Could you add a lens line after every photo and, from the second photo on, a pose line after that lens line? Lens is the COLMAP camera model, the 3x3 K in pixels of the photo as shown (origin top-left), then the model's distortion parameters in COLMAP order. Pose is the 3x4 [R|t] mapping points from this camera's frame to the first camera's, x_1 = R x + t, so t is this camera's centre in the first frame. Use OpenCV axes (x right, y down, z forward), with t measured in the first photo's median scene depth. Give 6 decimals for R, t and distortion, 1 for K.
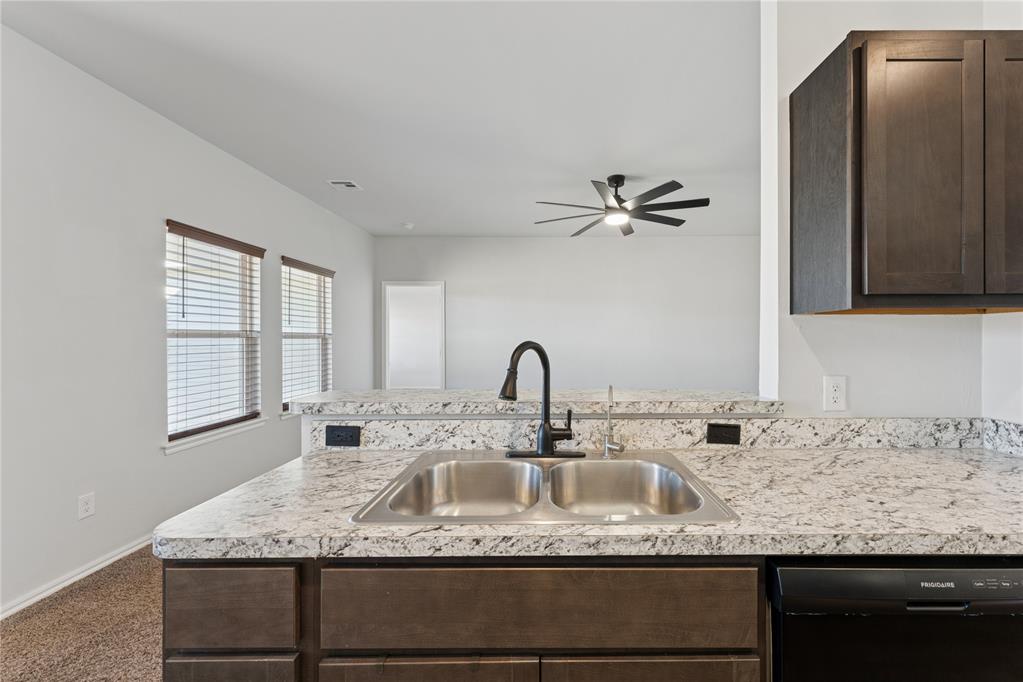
lens RADIAL K [[408.6, 0, 519.1], [0, 408.6, 342.8], [0, 0, 1]] dist [-0.002577, -0.000026]
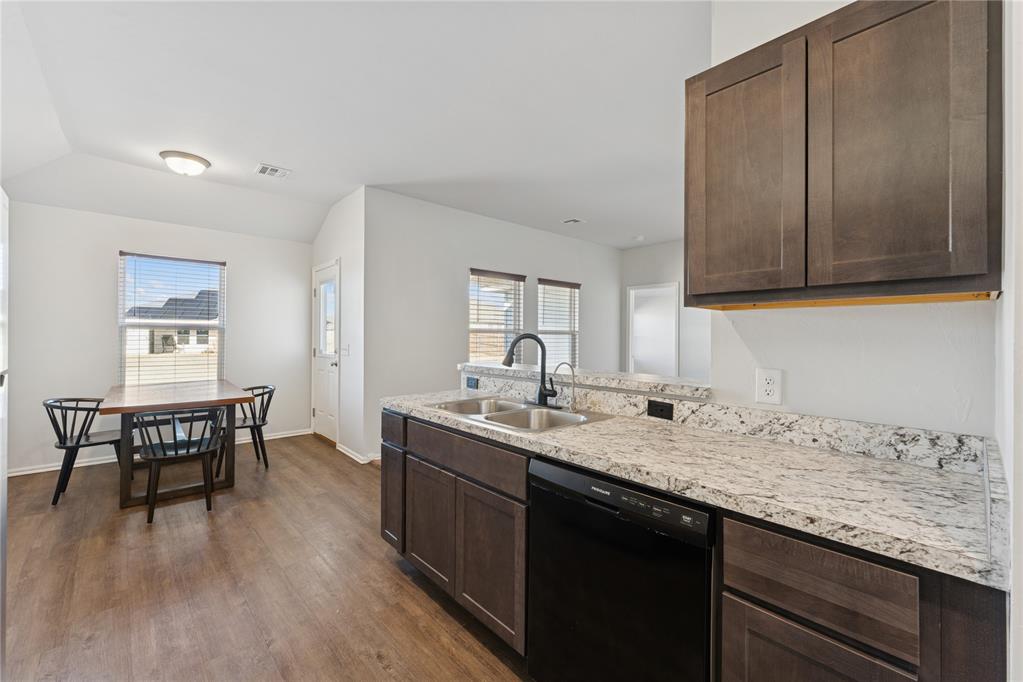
lens RADIAL K [[408.6, 0, 511.1], [0, 408.6, 336.1], [0, 0, 1]] dist [-0.002577, -0.000026]
pose [[0.677582, 0.007830, -0.735405, 1.100264], [-0.018446, 0.999810, -0.006351, 0.017567], [0.735216, 0.017869, 0.677598, -0.168189]]
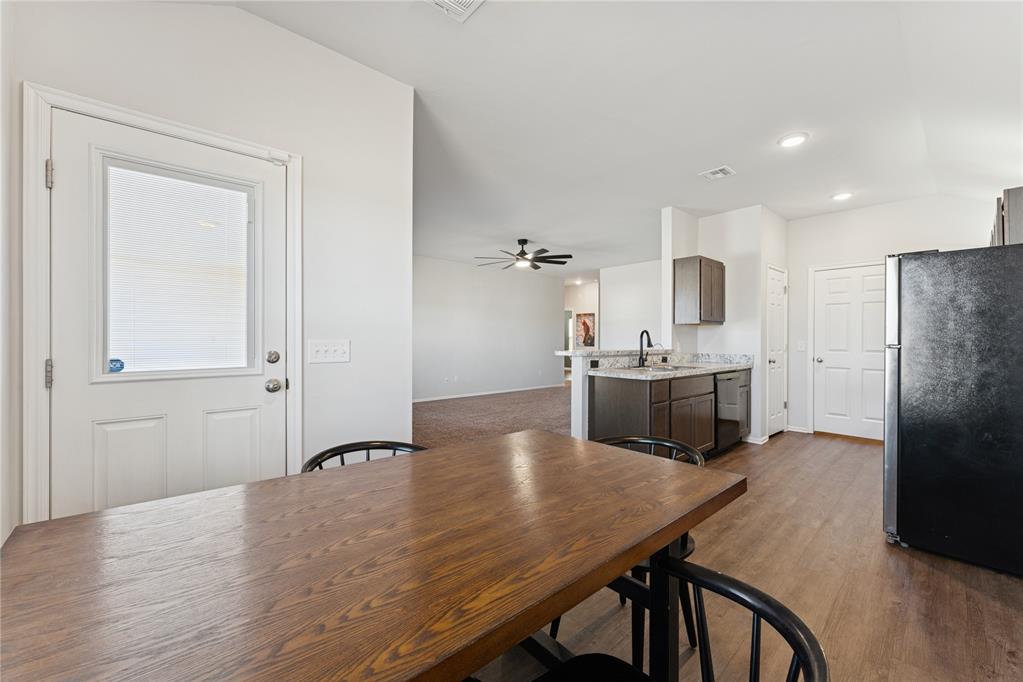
lens RADIAL K [[408.6, 0, 511.4], [0, 408.6, 337.9], [0, 0, 1]] dist [-0.002577, -0.000026]
pose [[0.740854, 0.009722, 0.671595, -2.612857], [0.002377, 0.999851, -0.017096, 0.101284], [-0.671661, 0.014262, 0.740721, -0.605283]]
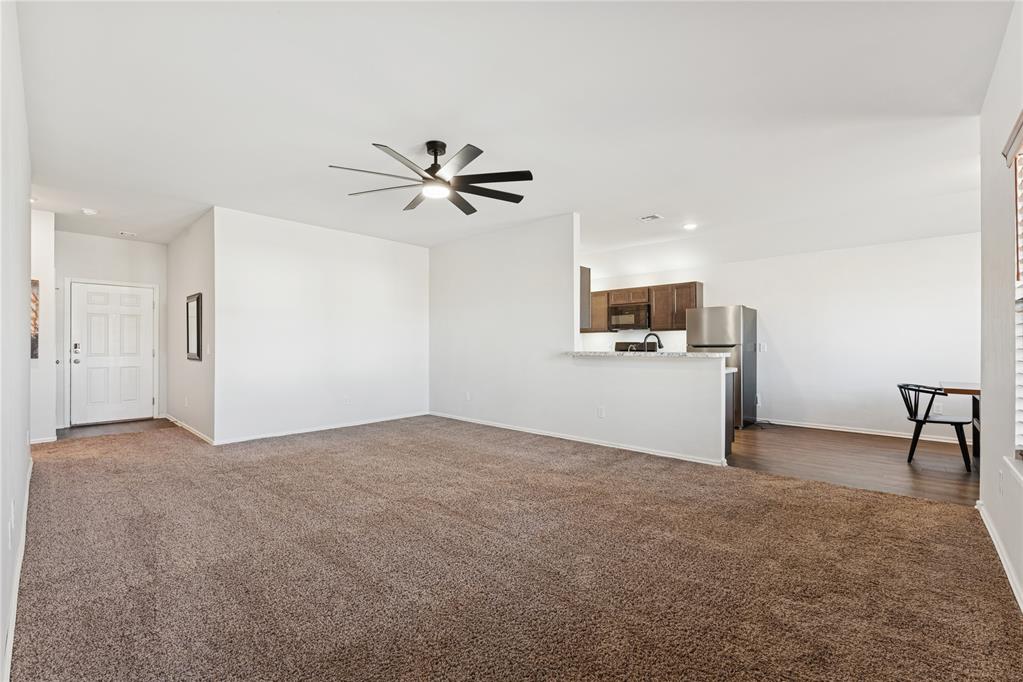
lens RADIAL K [[434.7, 0, 511.0], [0, 434.7, 348.9], [0, 0, 1]] dist [0.003498, -0.000682]
pose [[-0.742979, -0.001314, 0.669314, -1.453316], [0.013308, 0.999771, 0.016737, 0.049202], [-0.669183, 0.021342, -0.742791, 4.232342]]
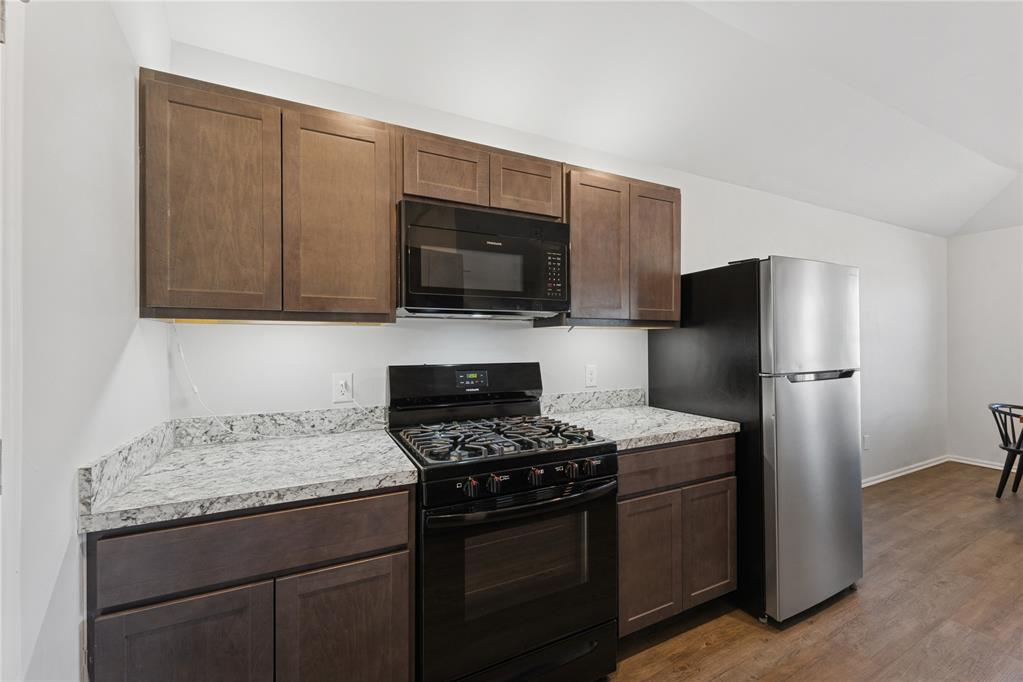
lens RADIAL K [[408.6, 0, 508.3], [0, 408.6, 343.7], [0, 0, 1]] dist [-0.002577, -0.000026]
pose [[-0.896249, 0.006798, -0.443499, 1.551747], [0.001734, 0.999929, 0.011822, -0.007577], [0.443548, 0.009827, -0.896197, 0.396705]]
